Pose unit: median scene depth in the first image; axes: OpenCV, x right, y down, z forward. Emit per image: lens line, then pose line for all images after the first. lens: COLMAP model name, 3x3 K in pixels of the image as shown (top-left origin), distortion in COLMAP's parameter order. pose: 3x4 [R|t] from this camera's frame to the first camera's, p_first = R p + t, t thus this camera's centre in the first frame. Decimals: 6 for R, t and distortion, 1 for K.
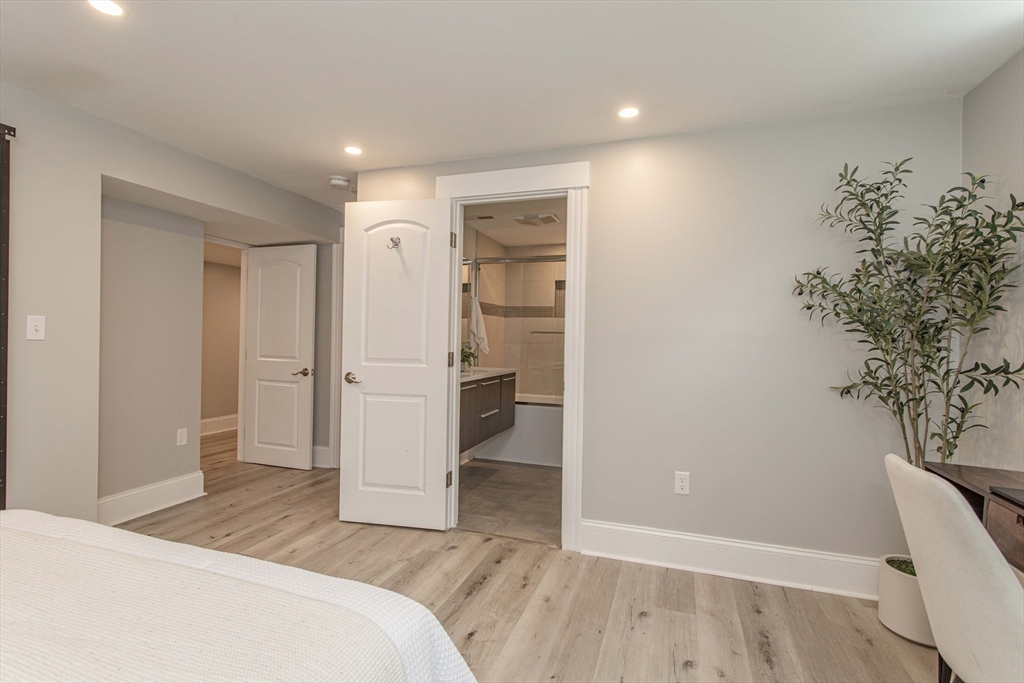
lens RADIAL K [[479.9, 0, 513.0], [0, 479.9, 340.4], [0, 0, 1]] dist [0.003476, 0.000620]
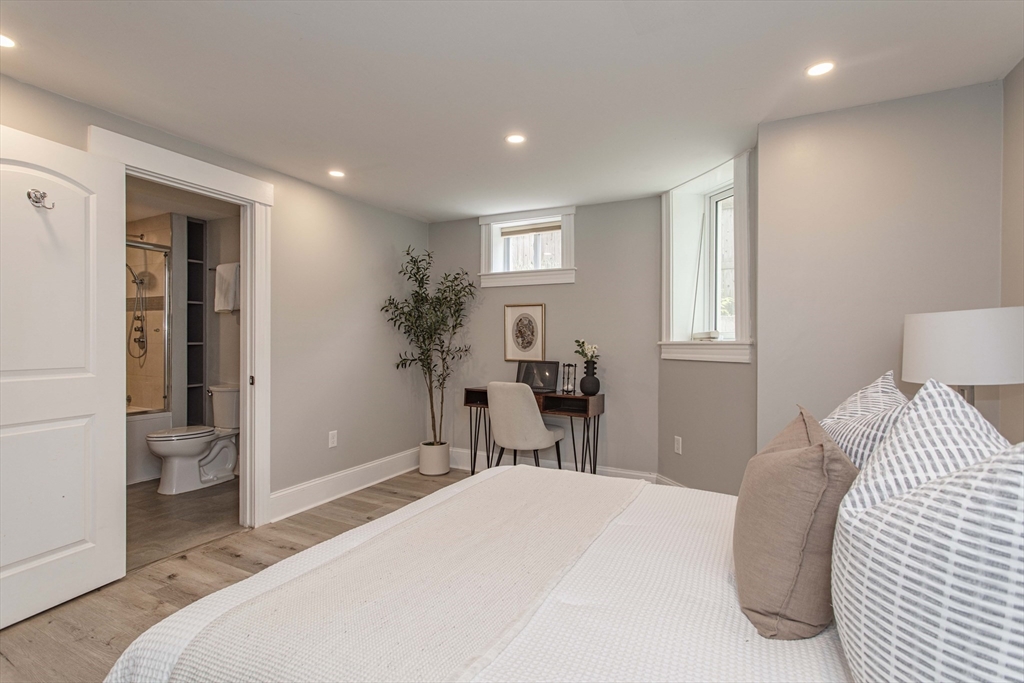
lens RADIAL K [[499.4, 0, 499.3], [0, 499.4, 339.0], [0, 0, 1]] dist [0.013940, 0.000447]
pose [[0.151916, -0.012932, 0.988309, -0.959702], [-0.002466, 0.999906, 0.013462, -0.018063], [-0.988390, -0.004482, 0.151870, 0.273274]]
